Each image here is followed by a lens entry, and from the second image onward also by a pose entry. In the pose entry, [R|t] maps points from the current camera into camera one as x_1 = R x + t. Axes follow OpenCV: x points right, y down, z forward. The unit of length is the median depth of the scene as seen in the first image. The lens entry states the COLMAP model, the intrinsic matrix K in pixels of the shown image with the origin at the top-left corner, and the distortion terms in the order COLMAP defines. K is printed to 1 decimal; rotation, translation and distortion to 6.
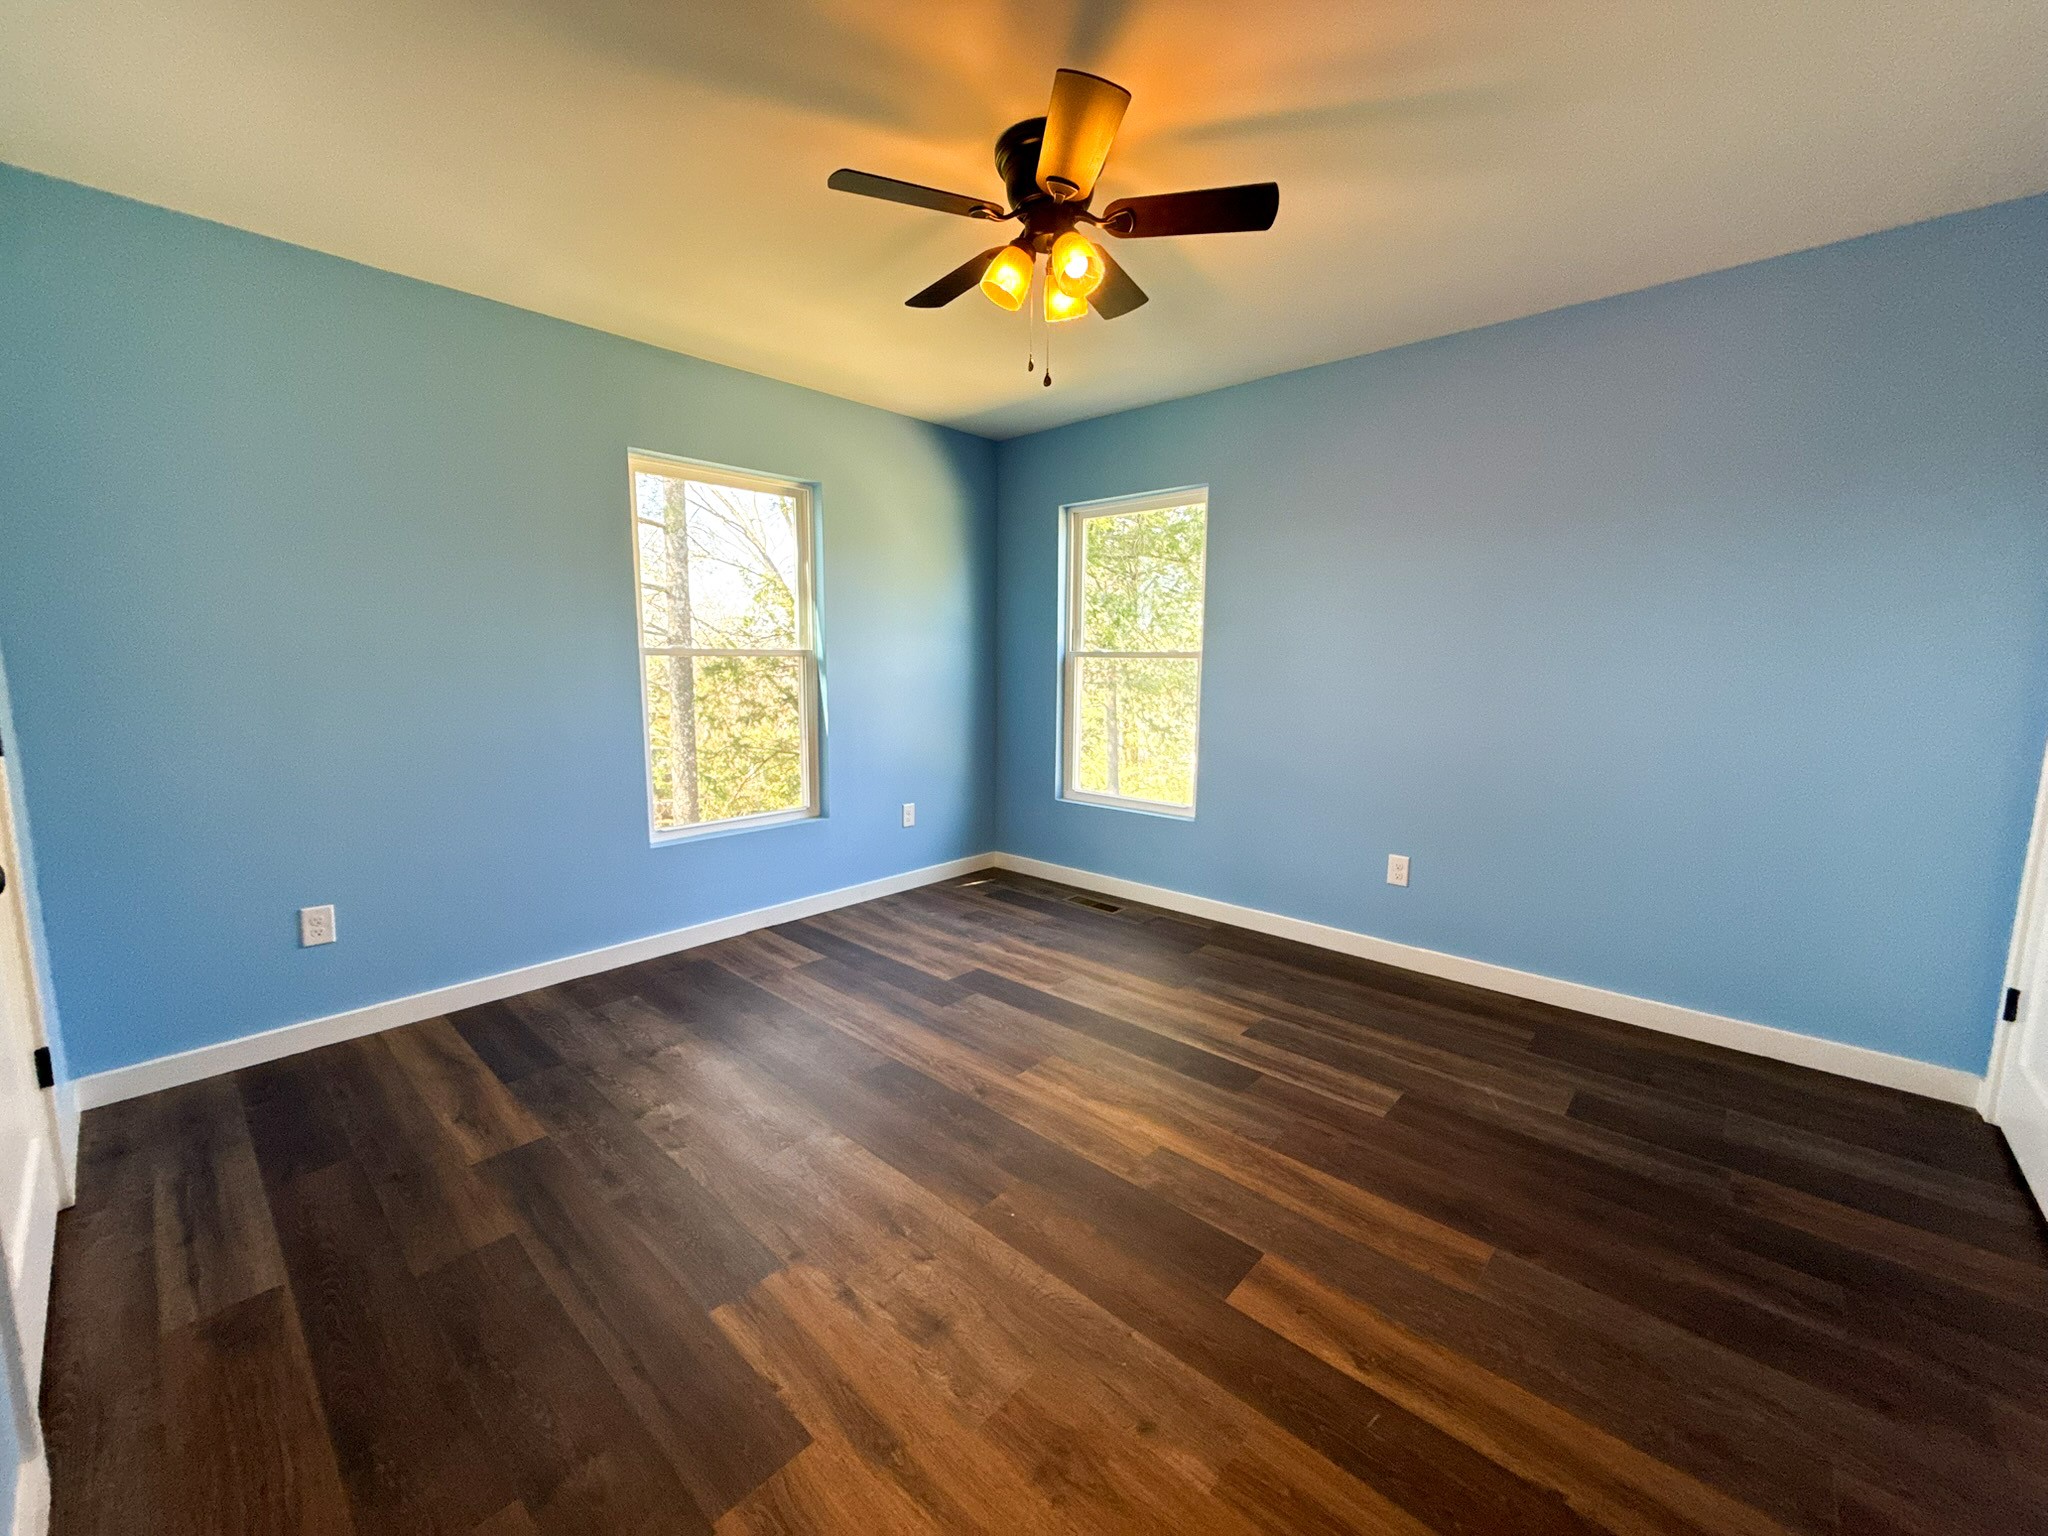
lens RADIAL K [[813.8, 0, 1017.9], [0, 813.8, 762.4], [0, 0, 1]] dist [0.000119, -0.000096]
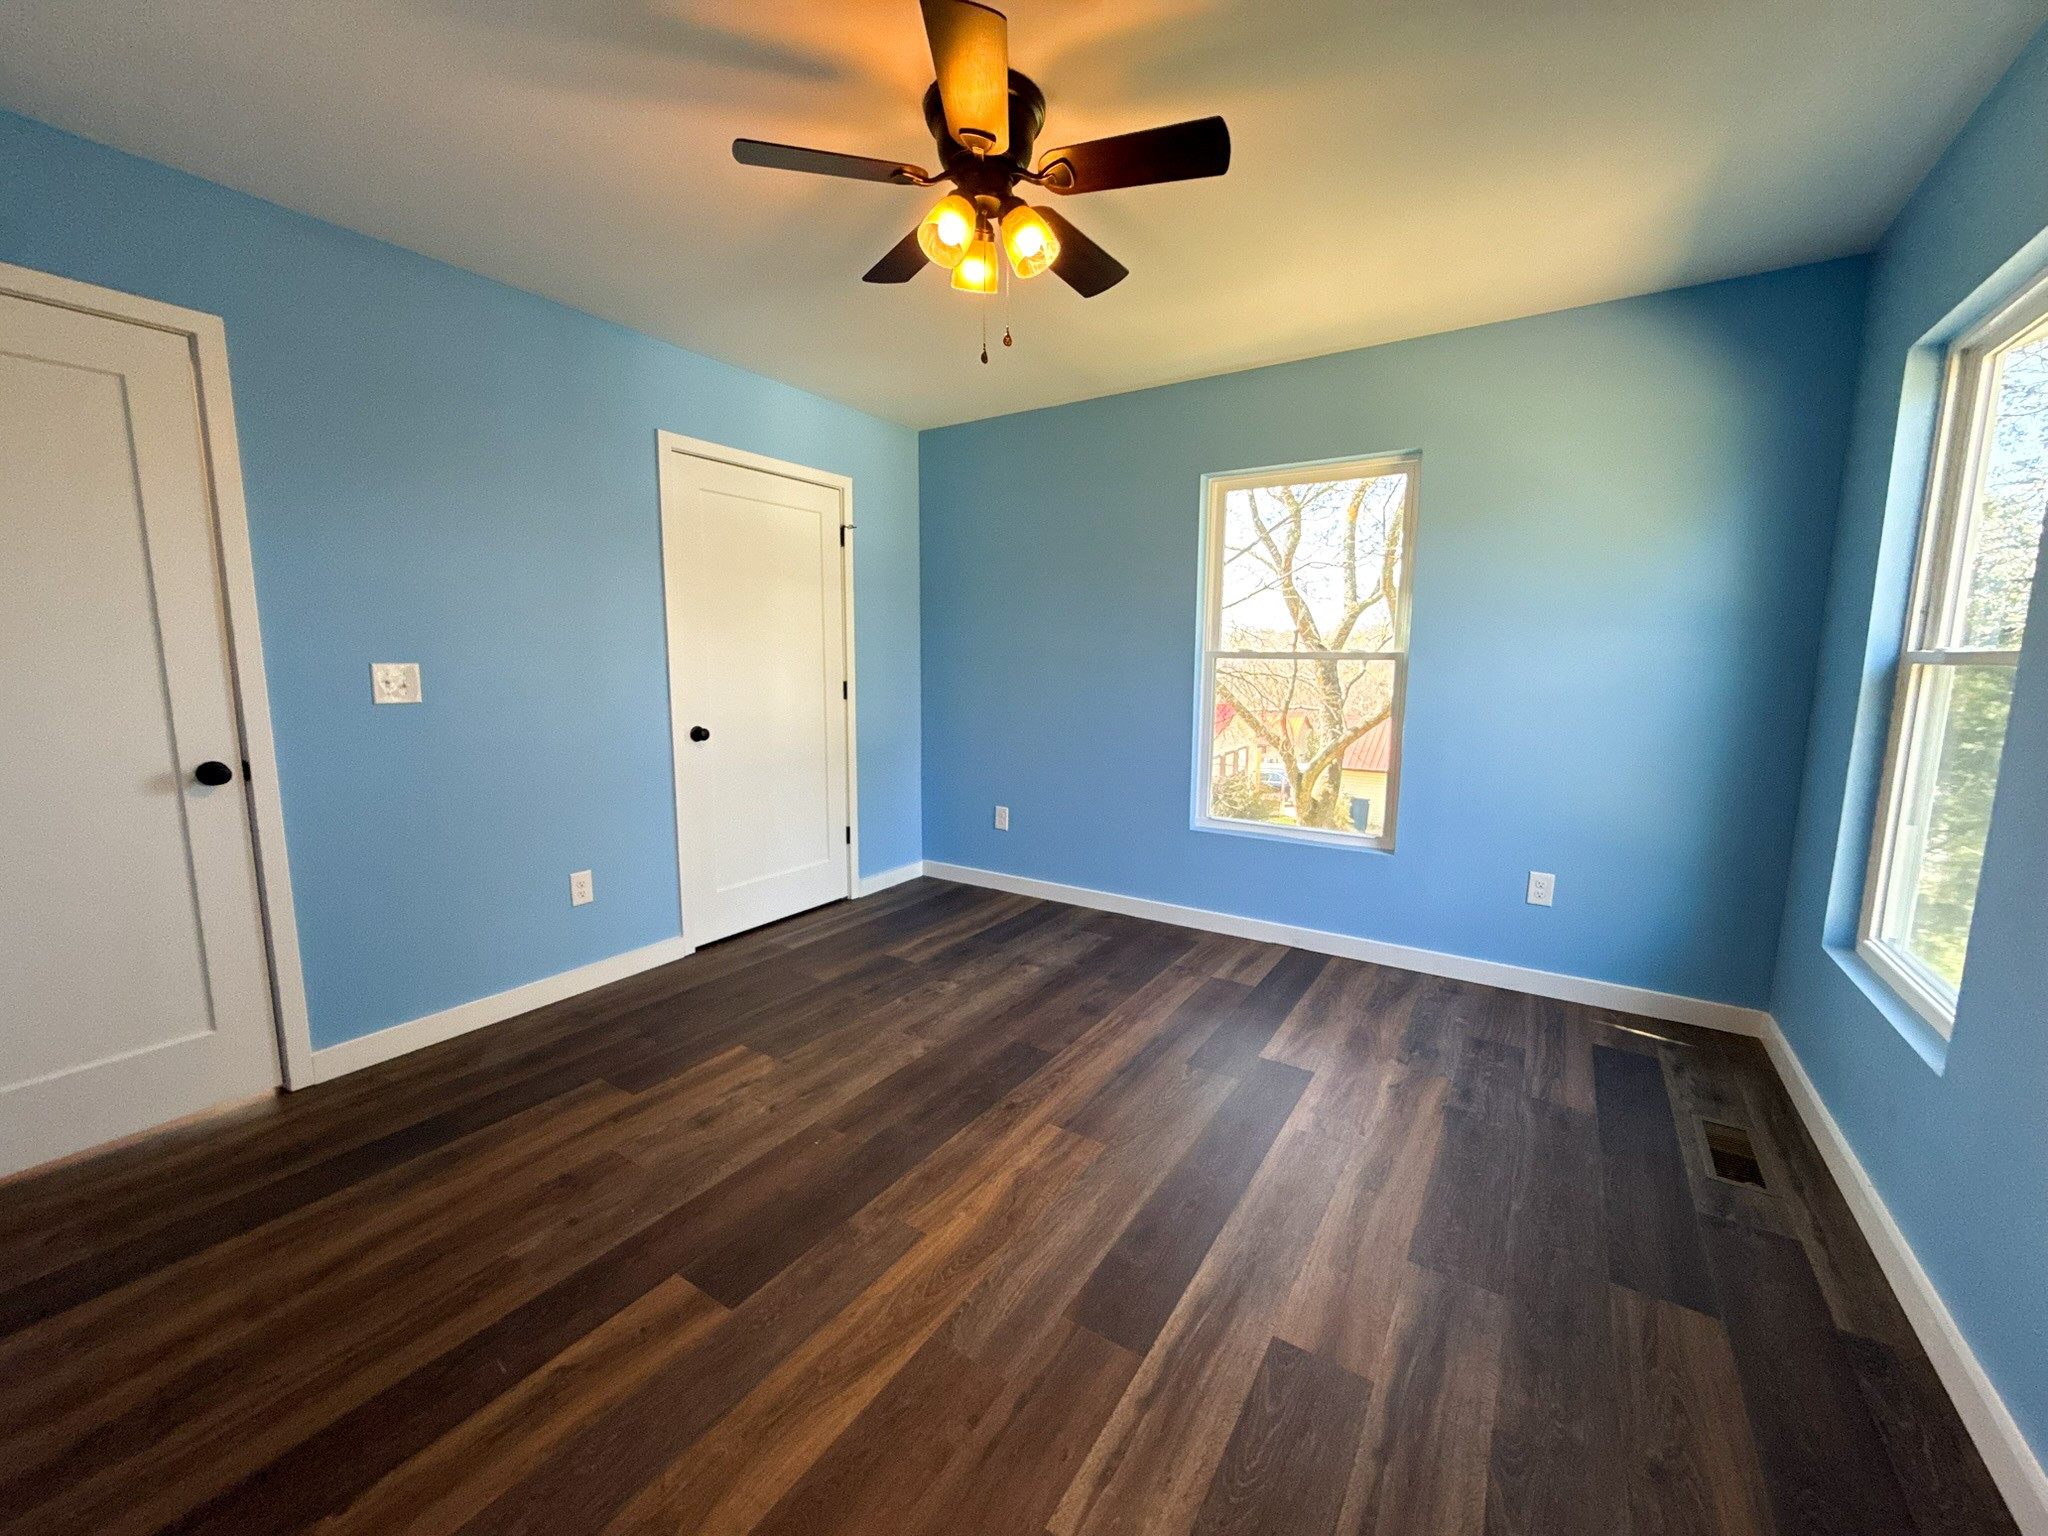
lens RADIAL K [[826.5, 0, 1019.0], [0, 826.5, 764.3], [0, 0, 1]] dist [0.001931, 0.000203]
pose [[0.159445, 0.125686, -0.979173, 0.795383], [-0.135218, 0.985295, 0.104453, -0.089126], [0.977903, 0.115747, 0.174096, 0.731071]]
